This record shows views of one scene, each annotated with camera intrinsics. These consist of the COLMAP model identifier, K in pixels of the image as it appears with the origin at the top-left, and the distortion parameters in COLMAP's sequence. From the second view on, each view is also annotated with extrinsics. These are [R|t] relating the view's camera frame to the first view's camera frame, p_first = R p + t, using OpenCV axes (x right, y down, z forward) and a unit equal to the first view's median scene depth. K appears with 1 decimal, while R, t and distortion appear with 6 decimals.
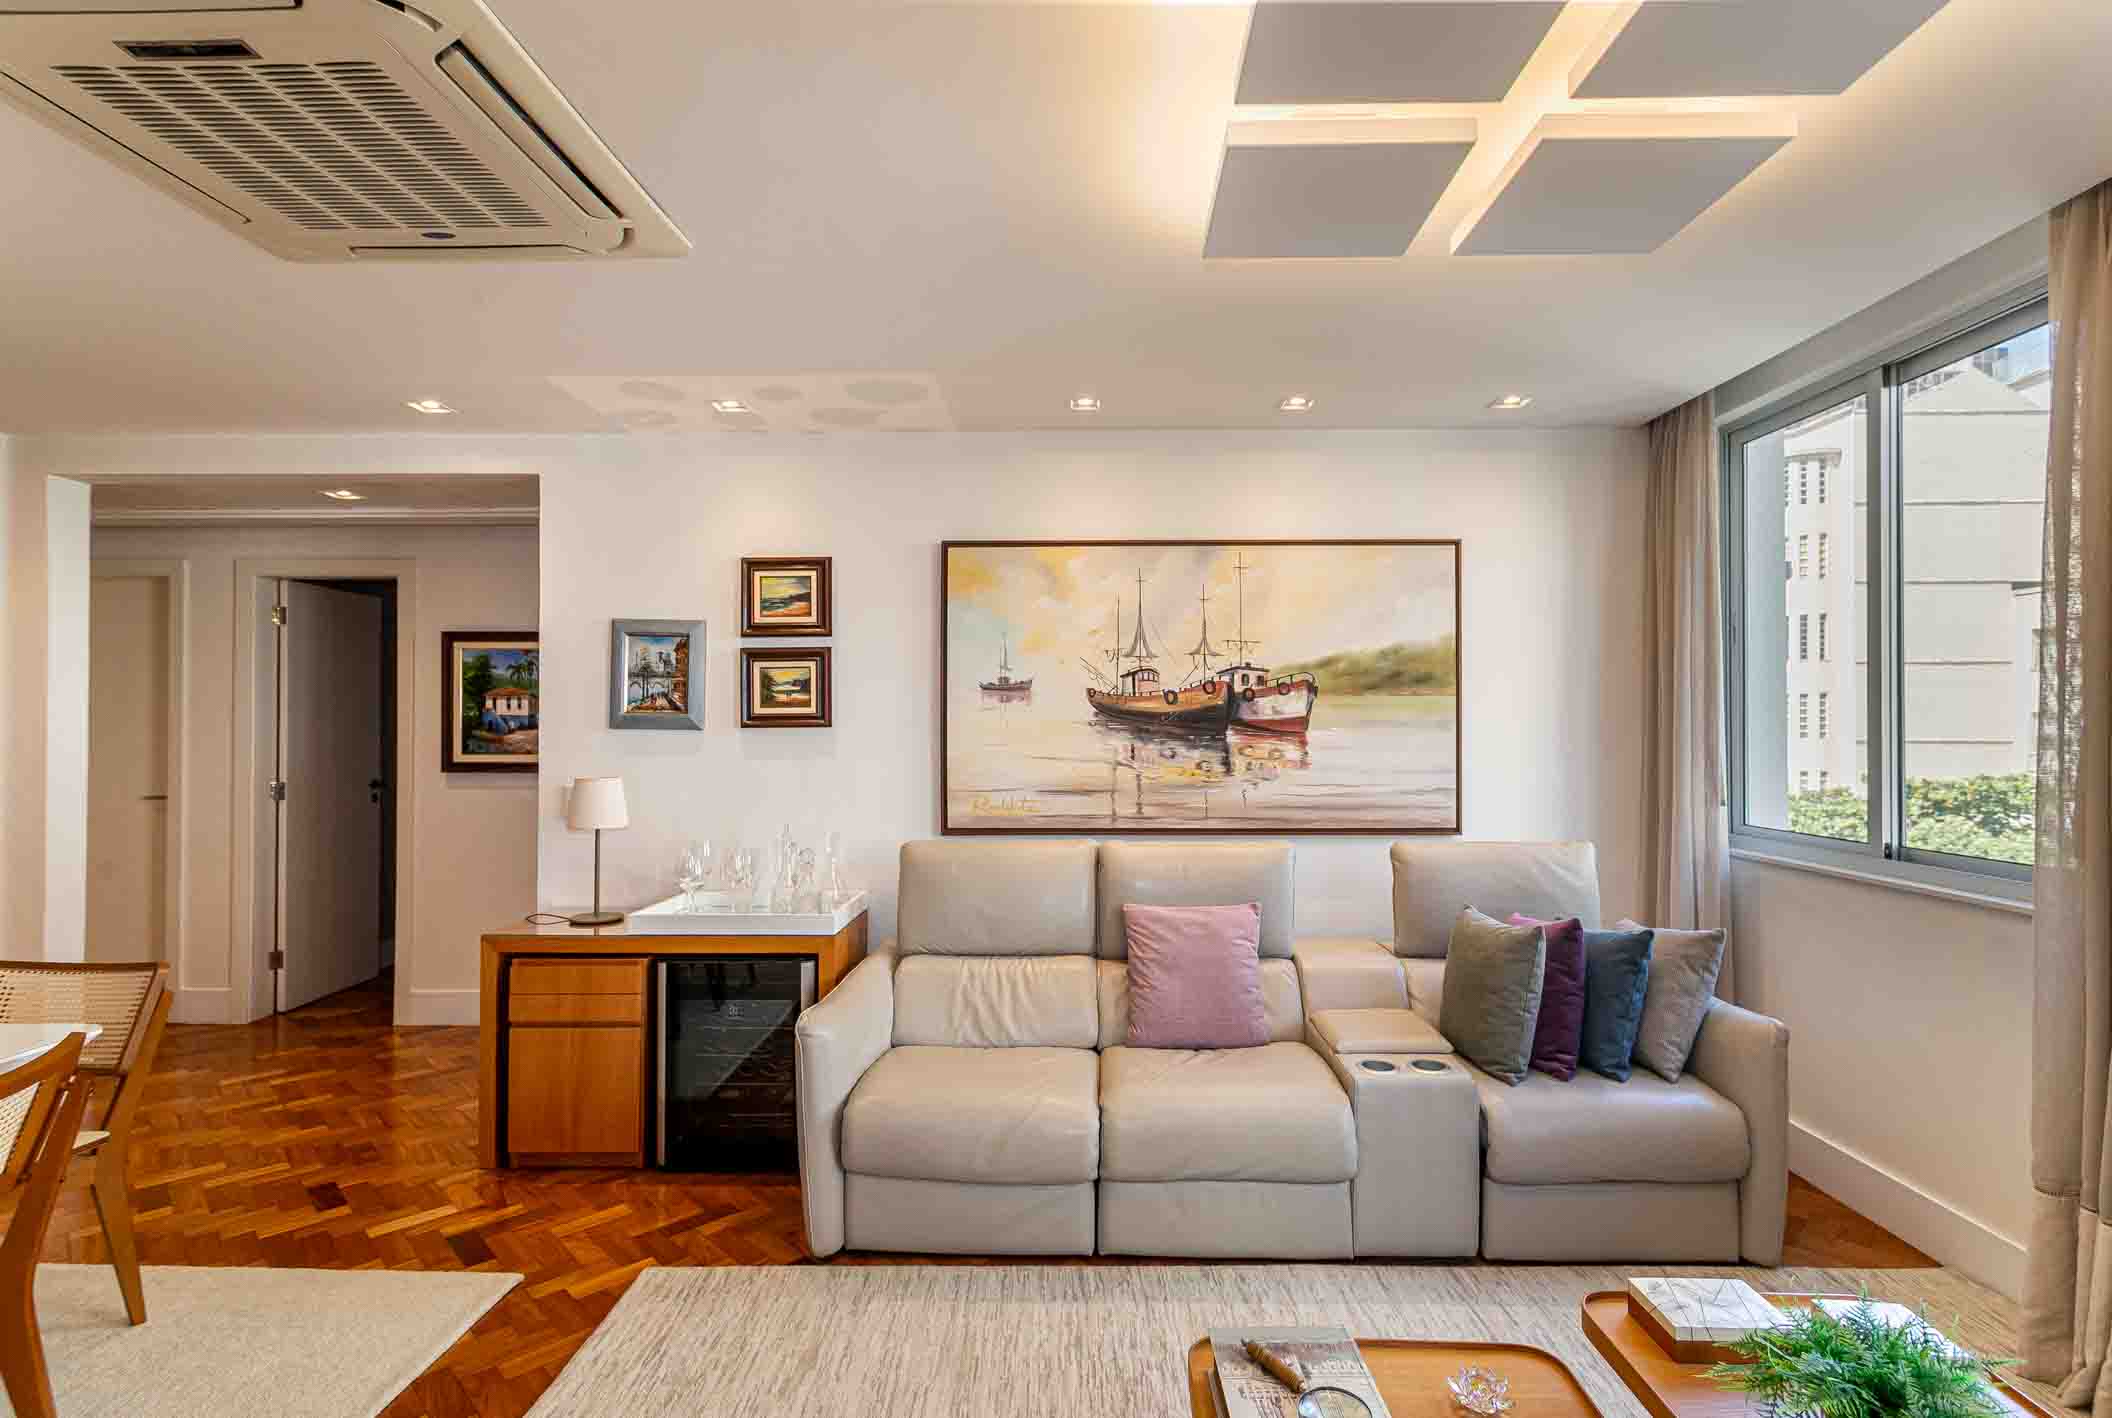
lens RADIAL K [[1011.1, 0, 1067.5], [0, 1011.1, 712.5], [0, 0, 1]] dist [0.009567, -0.000091]
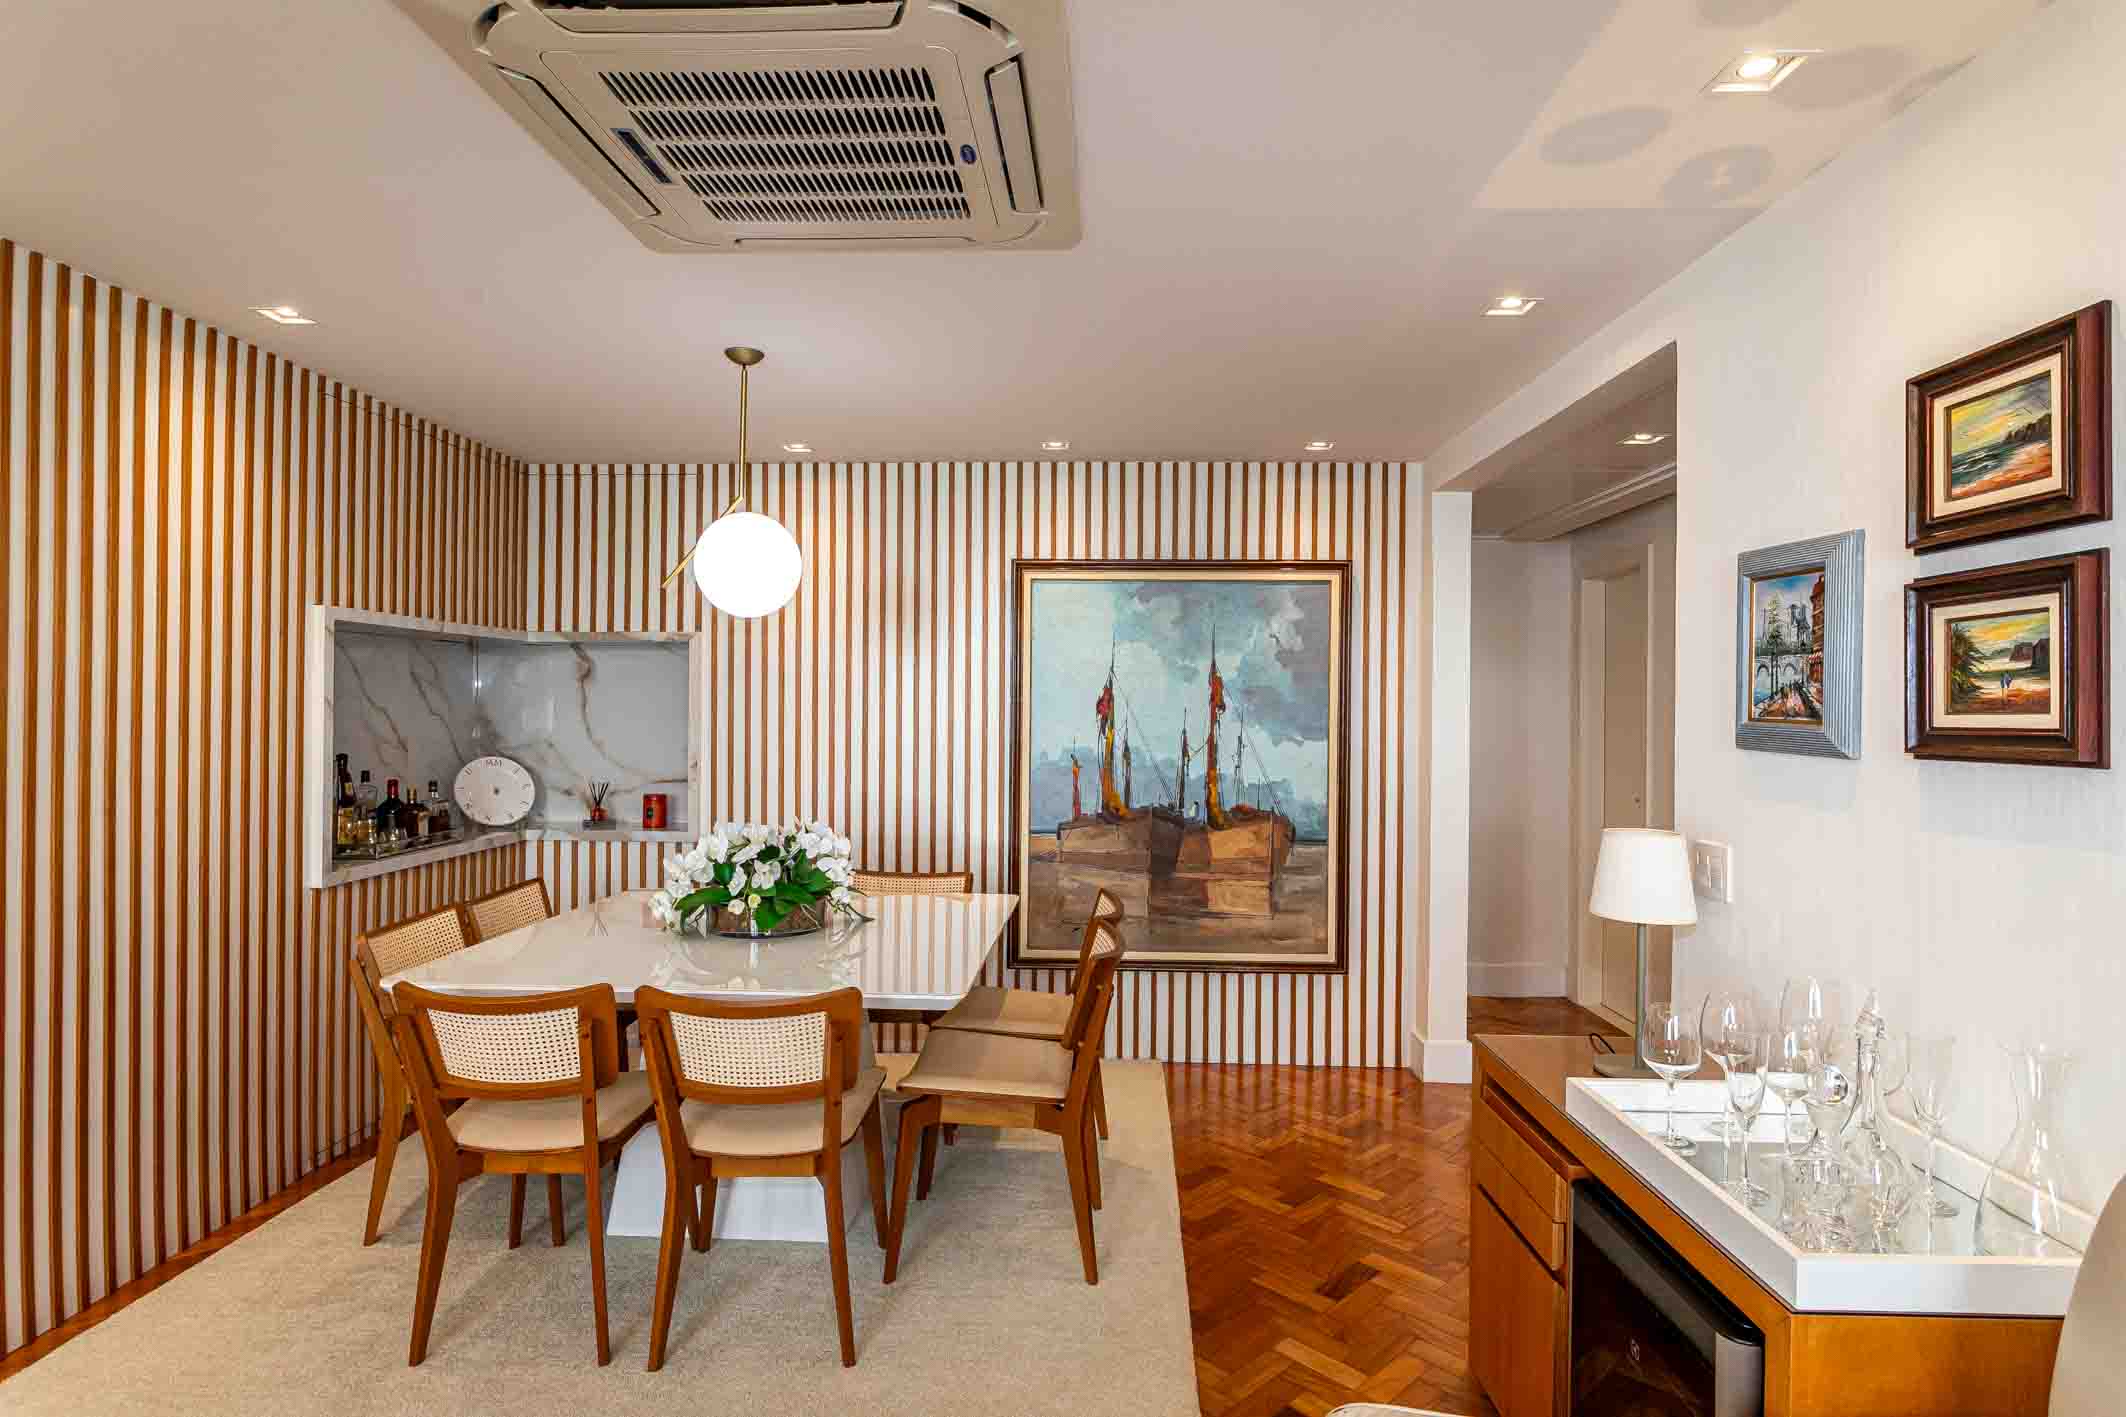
lens RADIAL K [[1094.6, 0, 1066.9], [0, 1094.6, 707.3], [0, 0, 1]] dist [-0.006555, -0.001638]
pose [[-0.015948, 0.002239, -0.999870, 0.163474], [0.003329, 0.999992, 0.002186, -0.009817], [0.999867, -0.003294, -0.015956, 0.637975]]
